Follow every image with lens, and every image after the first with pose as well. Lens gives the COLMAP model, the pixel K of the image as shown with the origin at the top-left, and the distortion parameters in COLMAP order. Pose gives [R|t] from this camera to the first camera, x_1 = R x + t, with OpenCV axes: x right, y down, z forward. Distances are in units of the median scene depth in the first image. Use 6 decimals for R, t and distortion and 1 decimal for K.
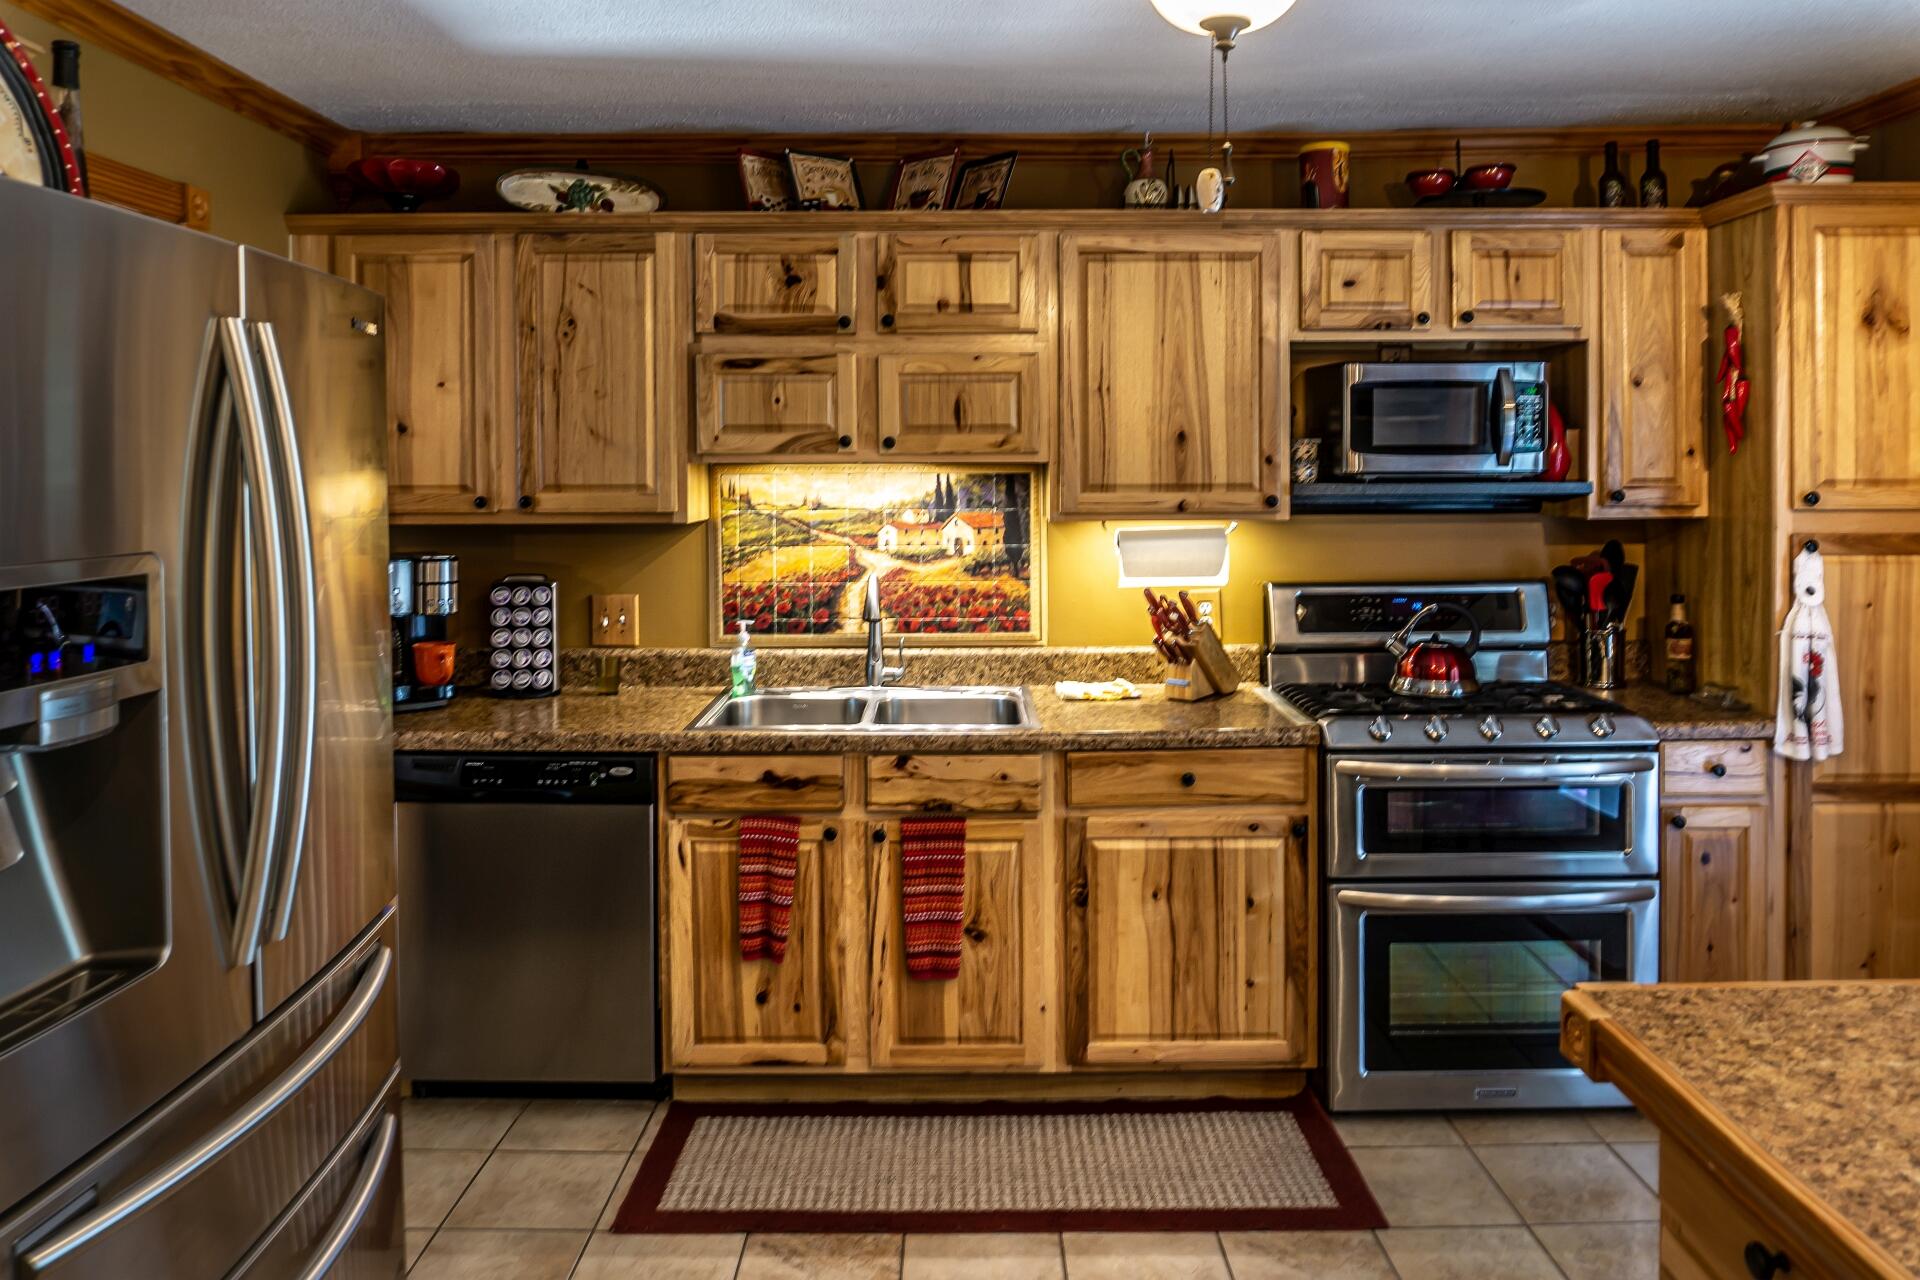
lens RADIAL K [[1303.3, 0, 965.1], [0, 1303.3, 488.3], [0, 0, 1]] dist [-0.026838, -0.002185]
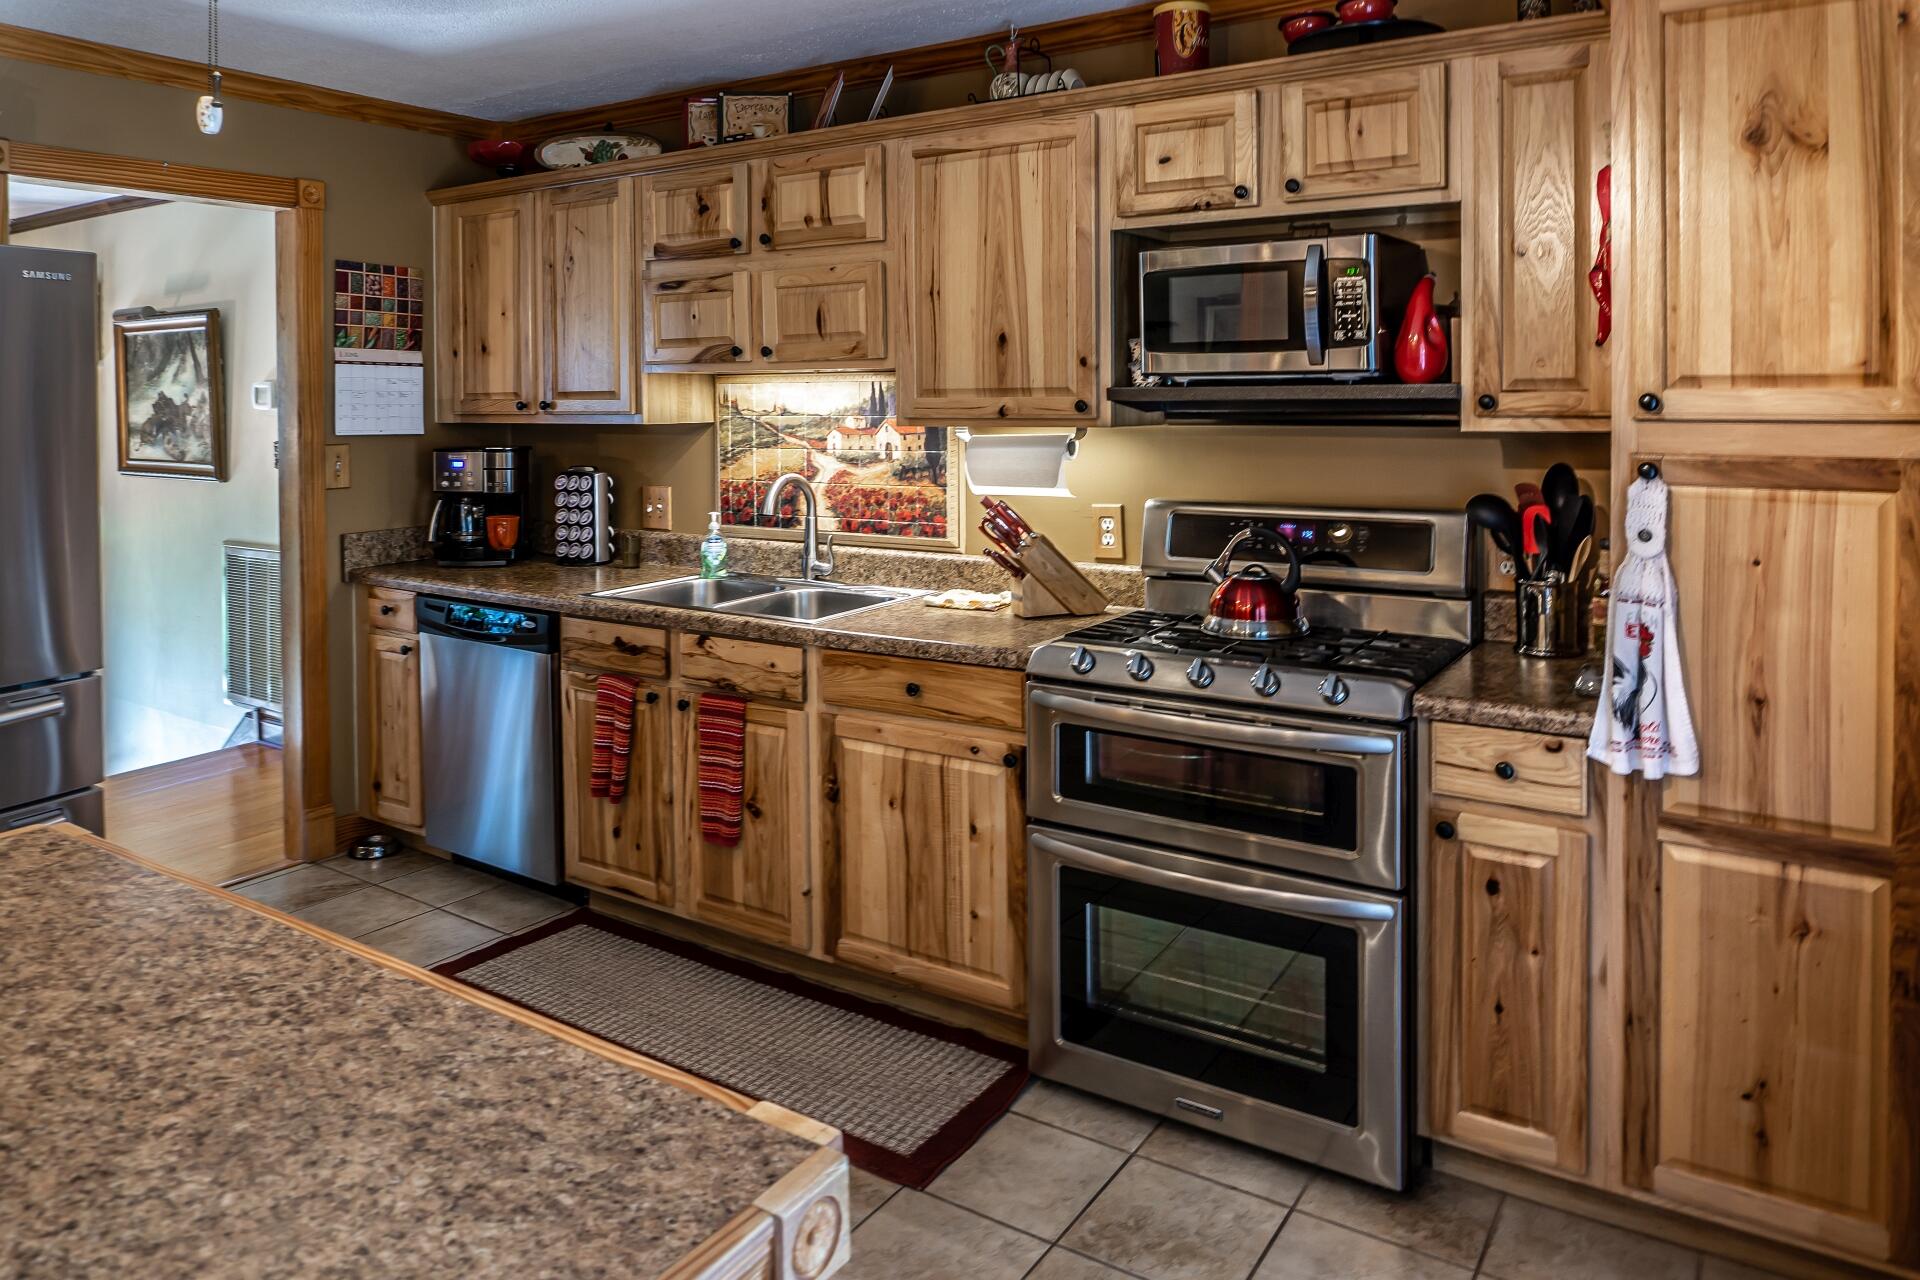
lens RADIAL K [[1280.7, 0, 962.4], [0, 1280.7, 414.8], [0, 0, 1]] dist [-0.024409, 0.000788]
pose [[0.833496, 0.006557, -0.552487, 0.661886], [-0.005714, 0.999978, 0.003247, 0.012920], [0.552496, 0.000451, 0.833515, 0.200488]]
